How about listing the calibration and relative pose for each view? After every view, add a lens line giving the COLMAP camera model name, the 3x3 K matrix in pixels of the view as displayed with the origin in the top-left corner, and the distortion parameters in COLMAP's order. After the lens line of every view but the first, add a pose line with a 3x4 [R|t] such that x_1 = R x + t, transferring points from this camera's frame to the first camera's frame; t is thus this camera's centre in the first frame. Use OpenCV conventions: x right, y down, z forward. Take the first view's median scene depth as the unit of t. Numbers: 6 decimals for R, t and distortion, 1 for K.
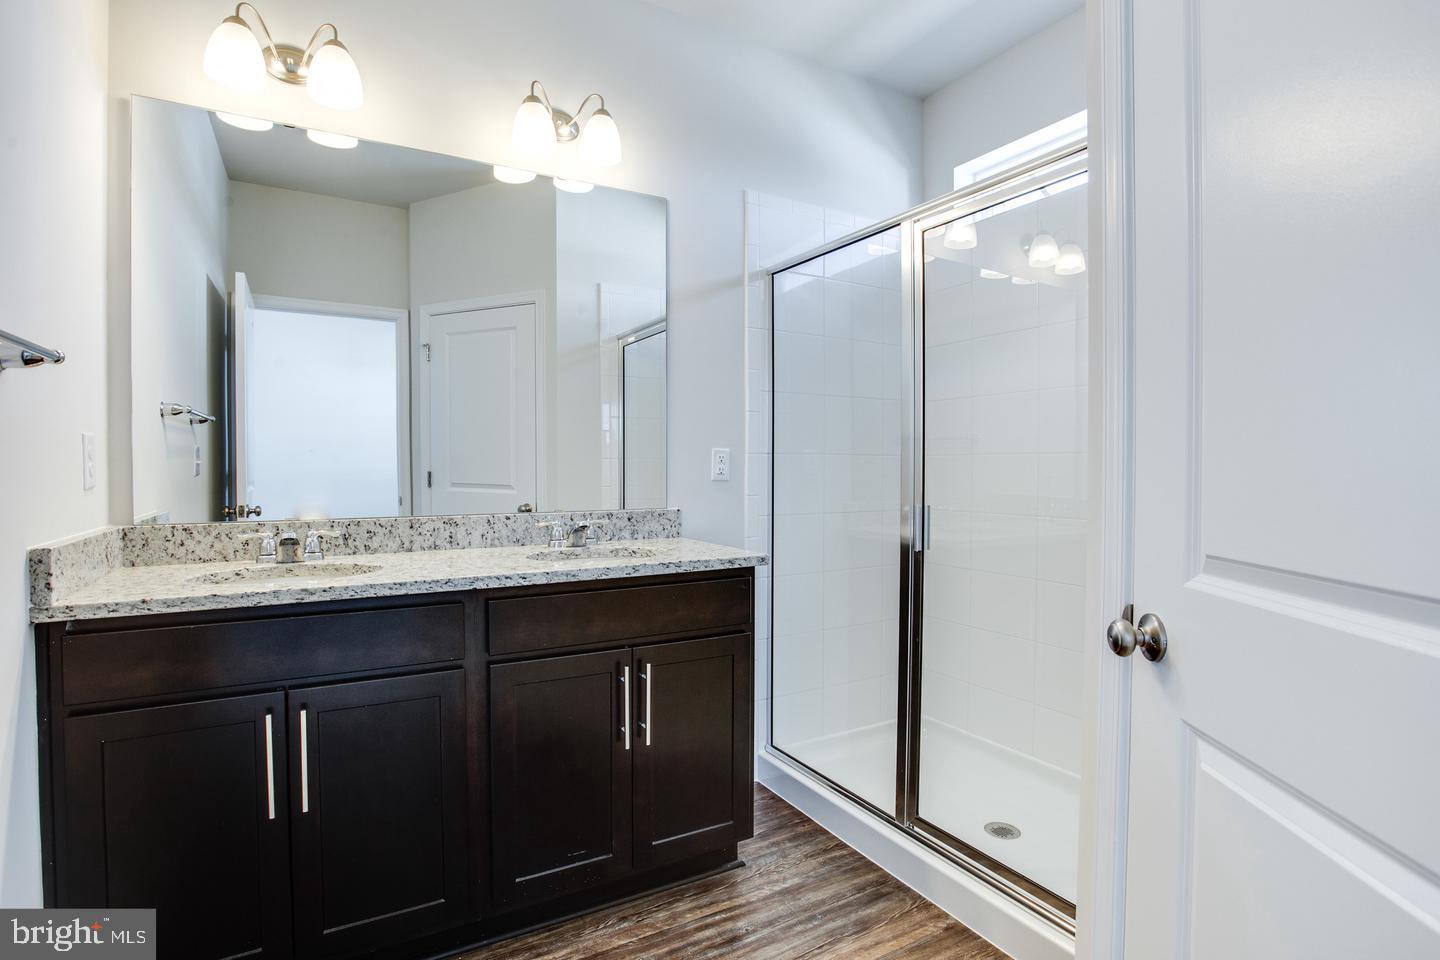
lens RADIAL K [[704.9, 0, 709.1], [0, 704.9, 485.0], [0, 0, 1]] dist [-0.041632, 0.024173]
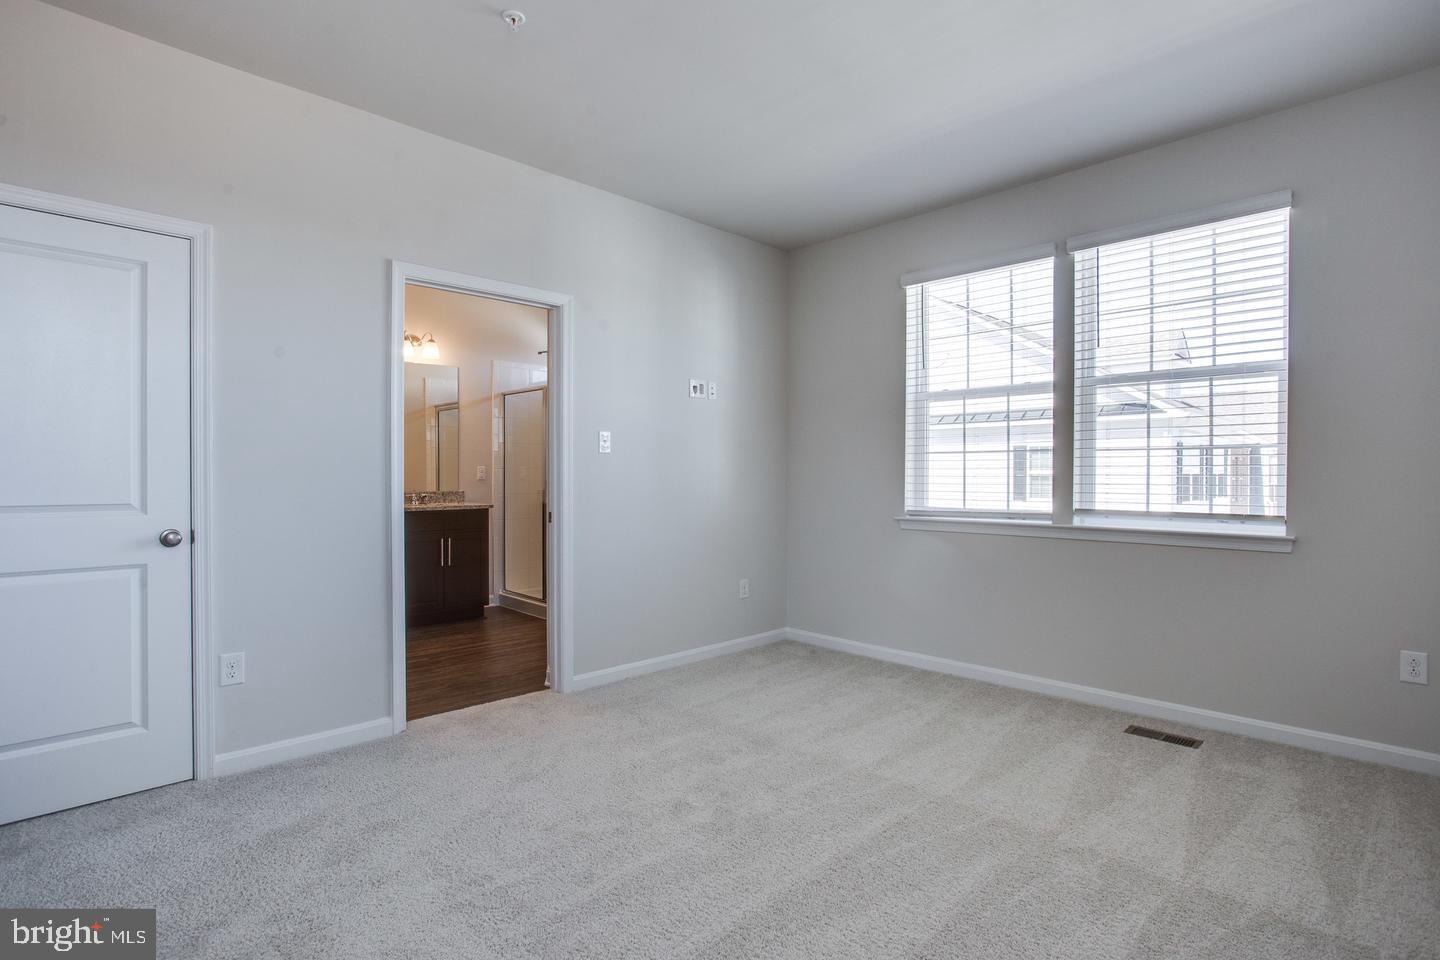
lens RADIAL K [[704.9, 0, 709.1], [0, 704.9, 485.0], [0, 0, 1]] dist [-0.041632, 0.024173]
pose [[0.967954, -0.004223, 0.251093, 0.176692], [0.006781, 0.999934, -0.009324, 0.041809], [-0.251037, 0.010727, 0.967918, -1.635785]]
